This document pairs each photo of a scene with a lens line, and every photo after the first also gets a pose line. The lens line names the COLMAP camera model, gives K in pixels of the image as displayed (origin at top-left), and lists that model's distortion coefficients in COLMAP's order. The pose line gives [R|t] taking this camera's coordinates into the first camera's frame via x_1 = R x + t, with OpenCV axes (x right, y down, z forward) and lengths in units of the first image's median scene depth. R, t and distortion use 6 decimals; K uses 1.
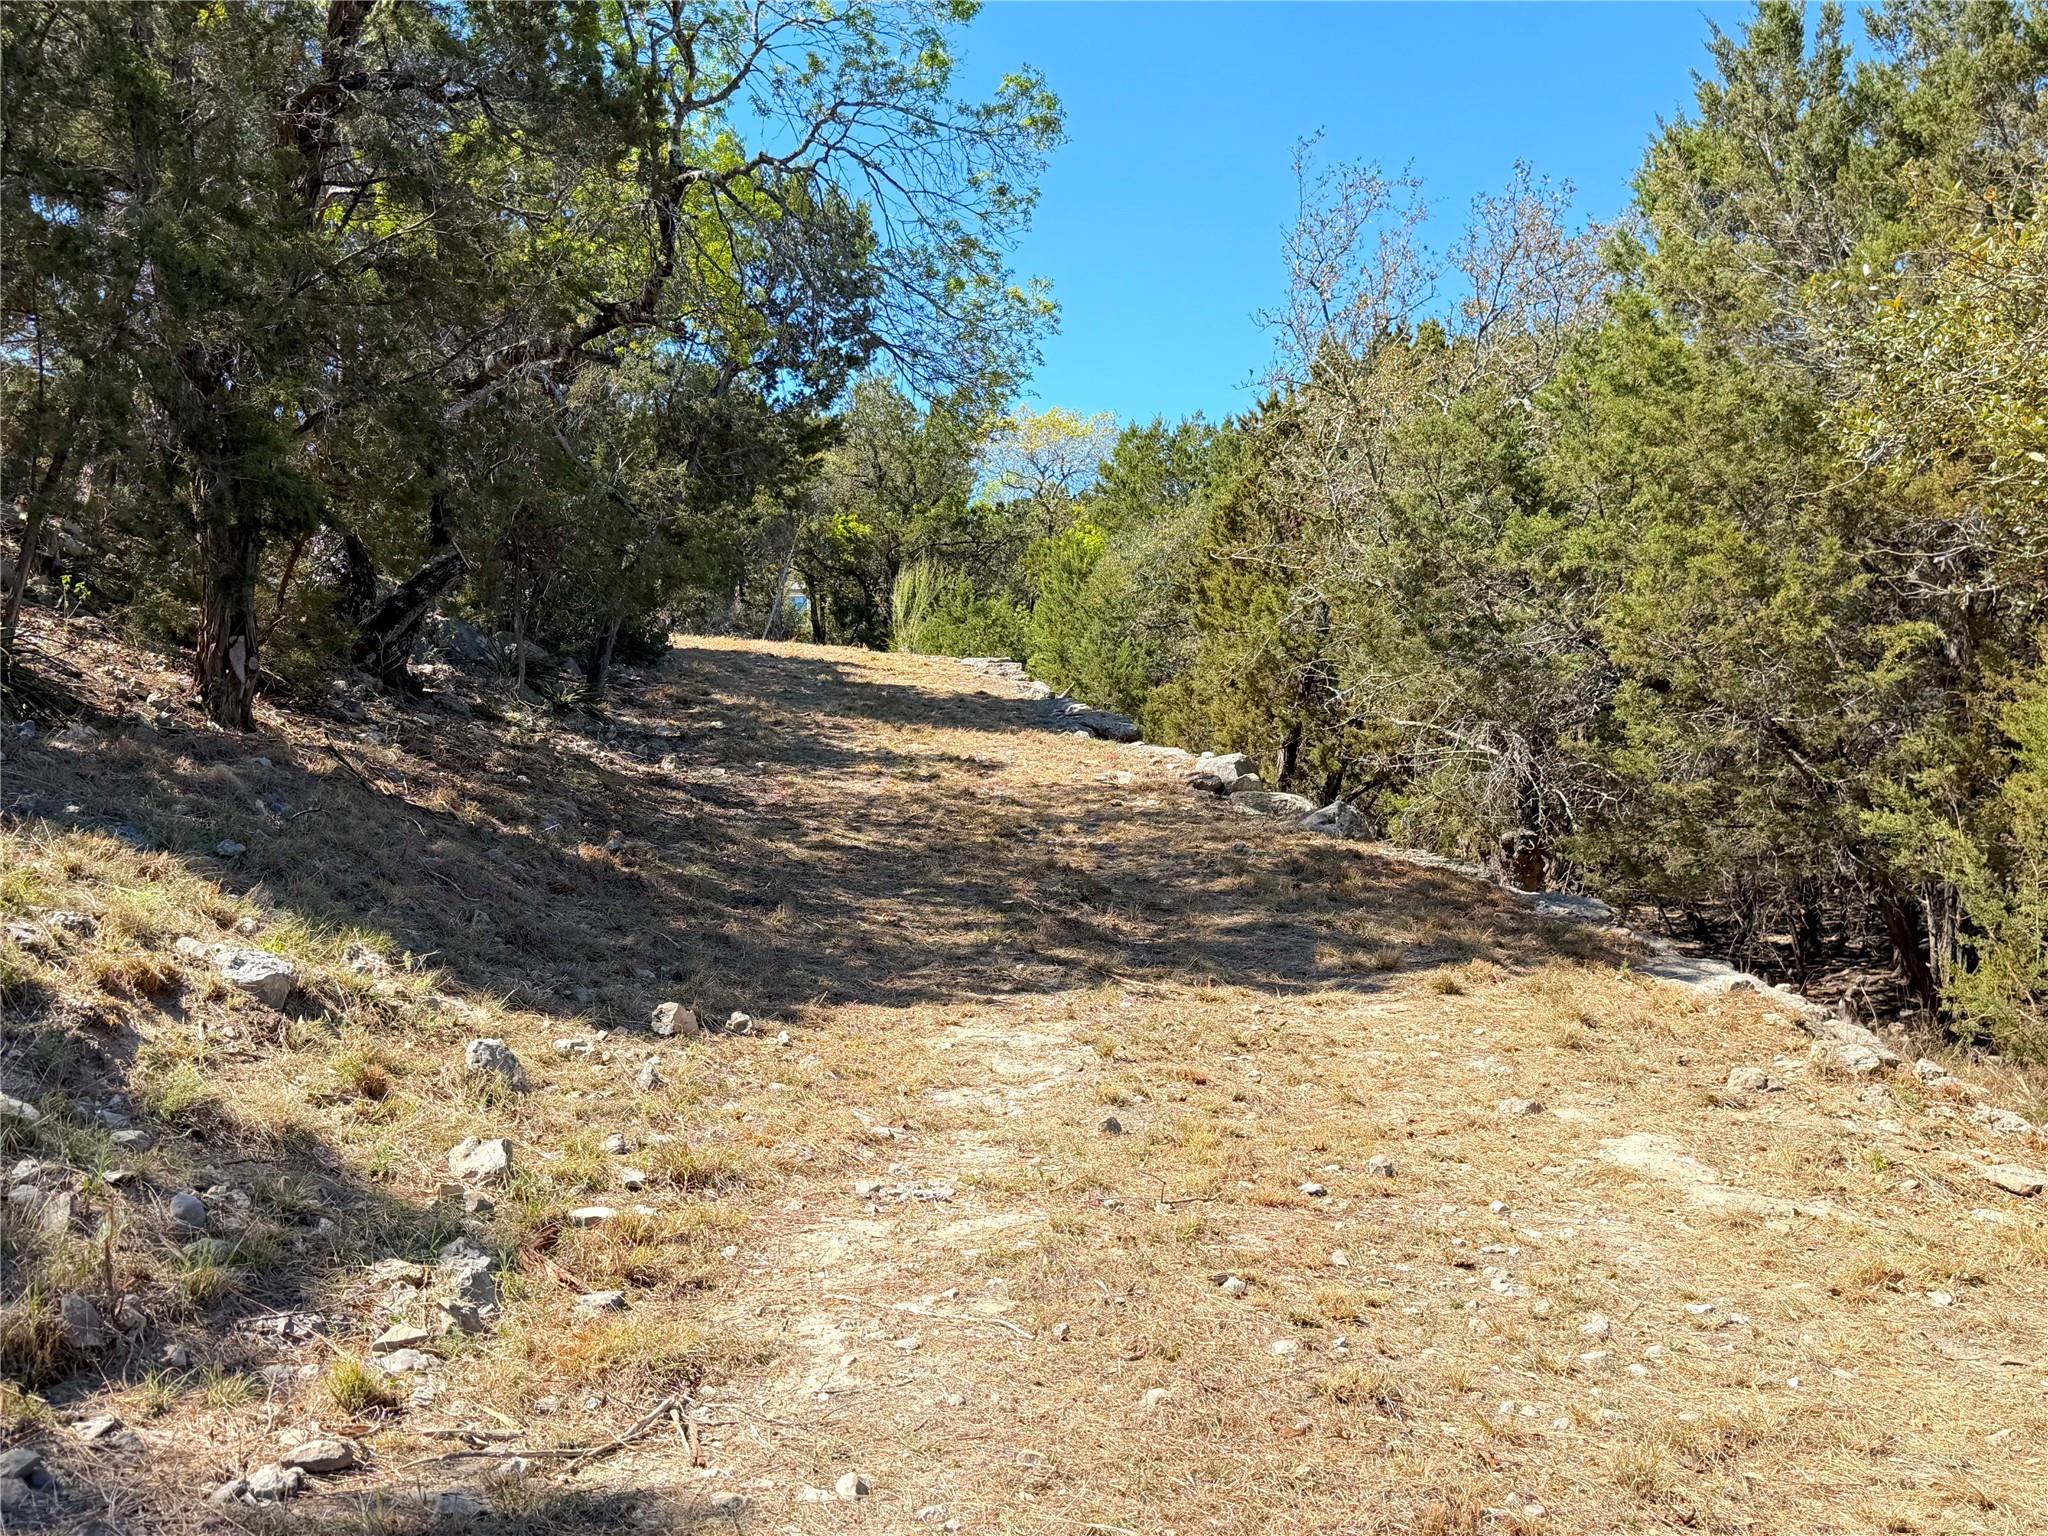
lens RADIAL K [[2092.0, 0, 1024.0], [0, 2092.0, 768.0], [0, 0, 1]] dist [-0.000764, 0.000182]
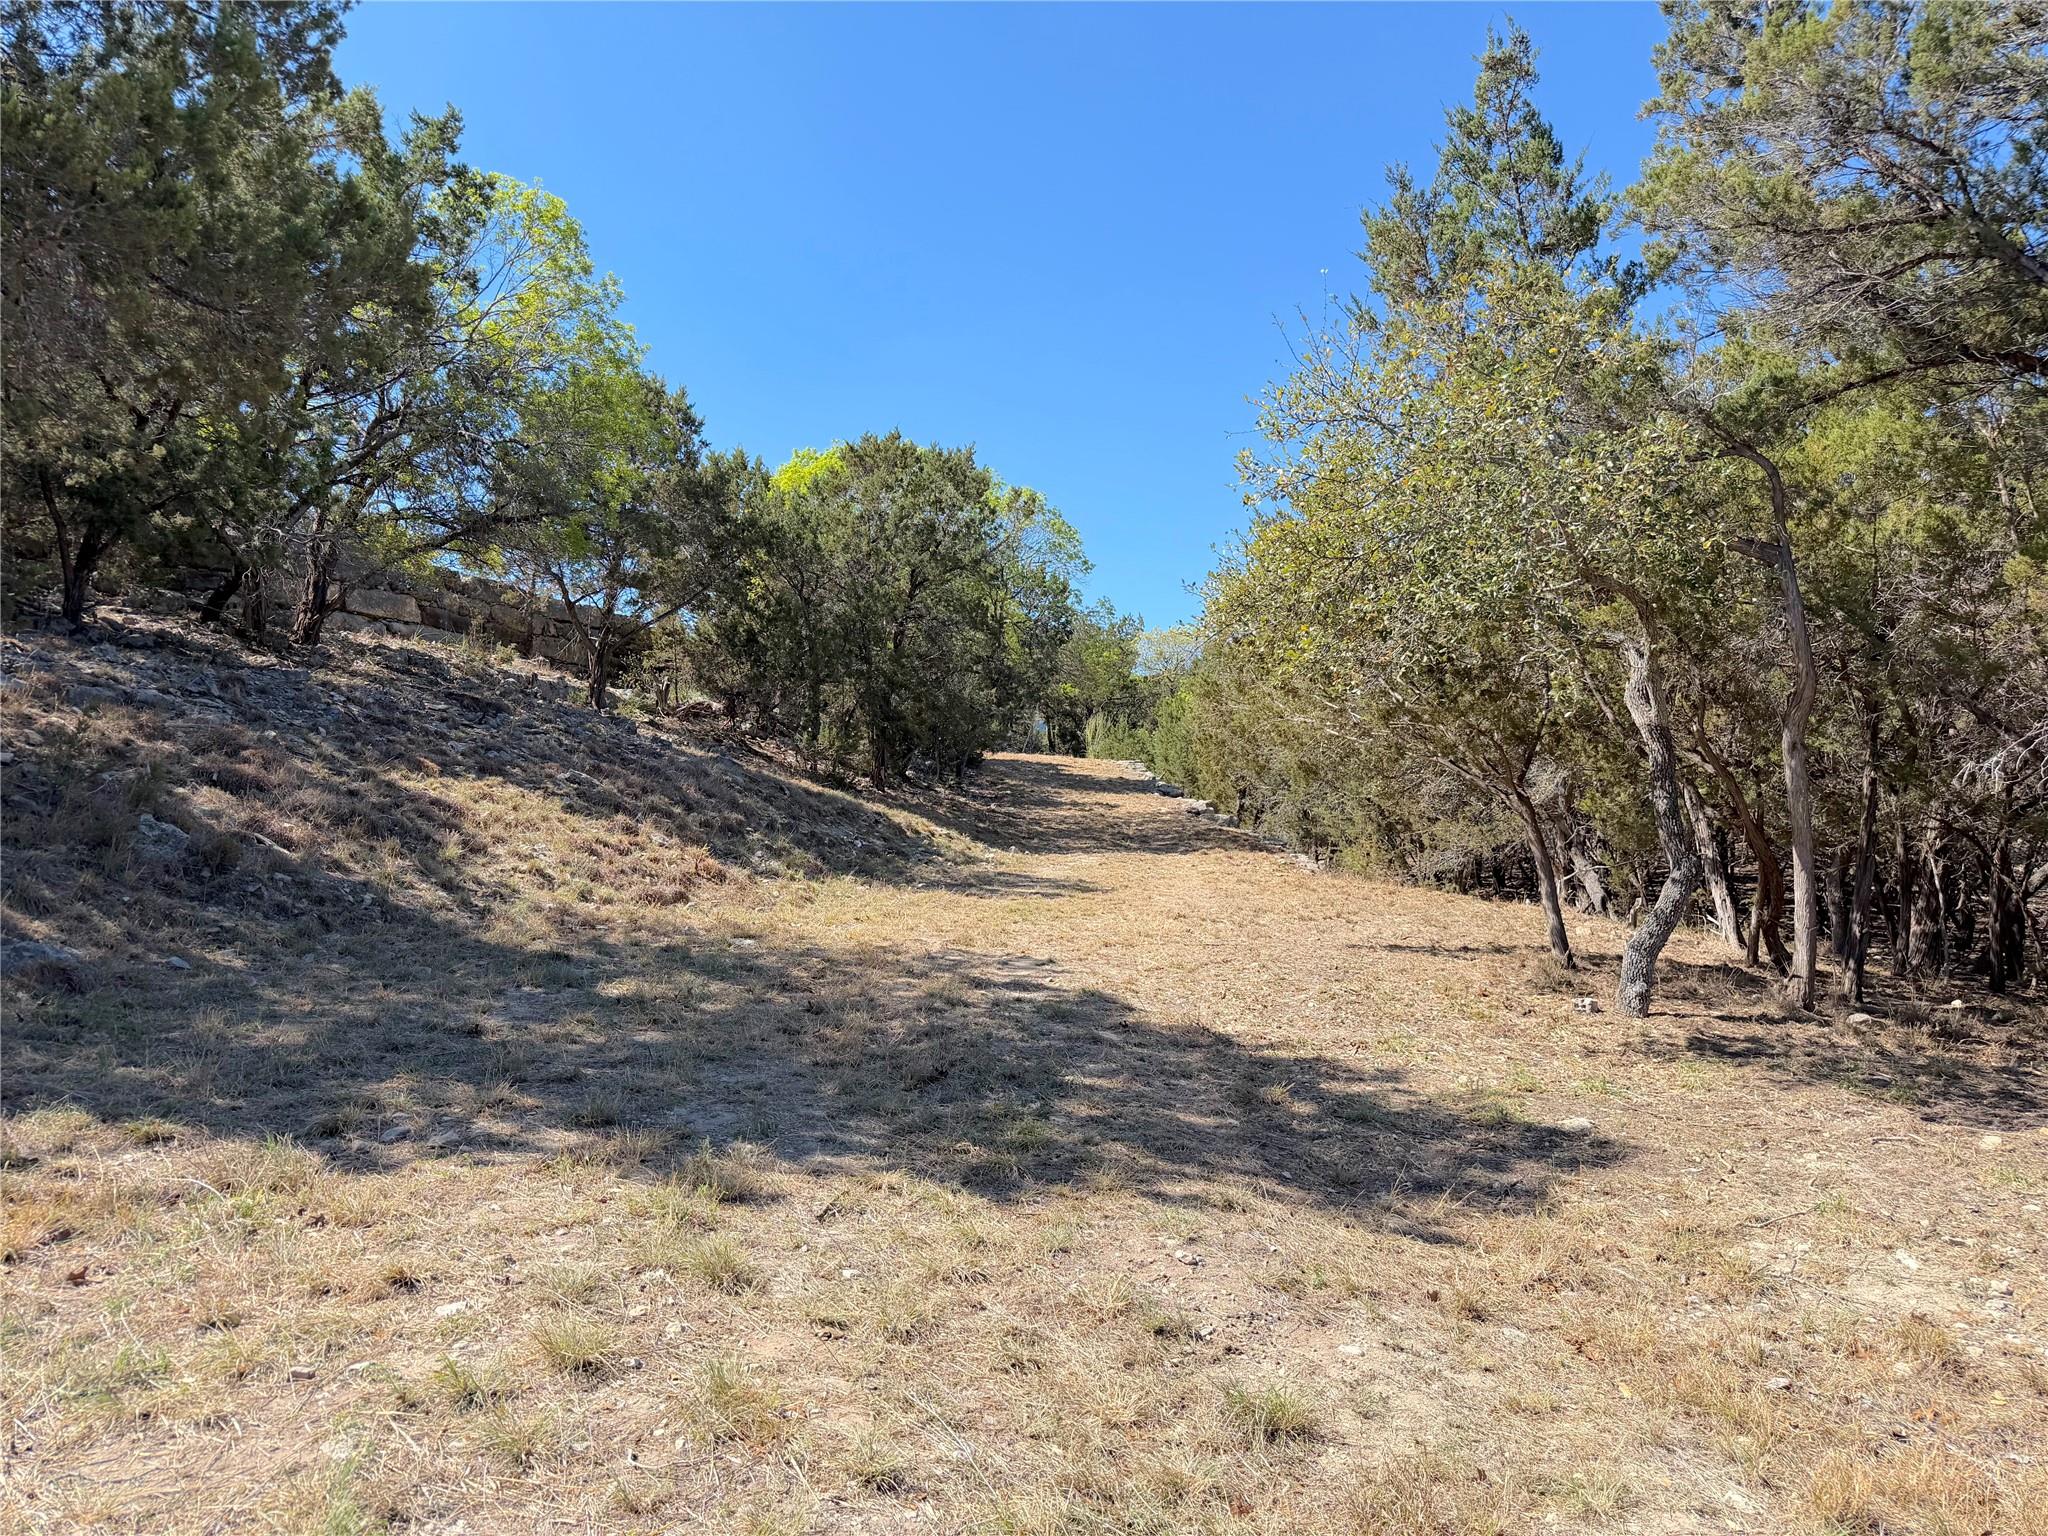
lens RADIAL K [[1432.0, 0, 1024.0], [0, 1432.0, 768.0], [0, 0, 1]] dist [0.000072, -0.000015]
pose [[0.992686, -0.015603, -0.119711, 0.066958], [0.010656, 0.999067, -0.041858, 0.019262], [0.120253, 0.040276, 0.991926, -0.603906]]
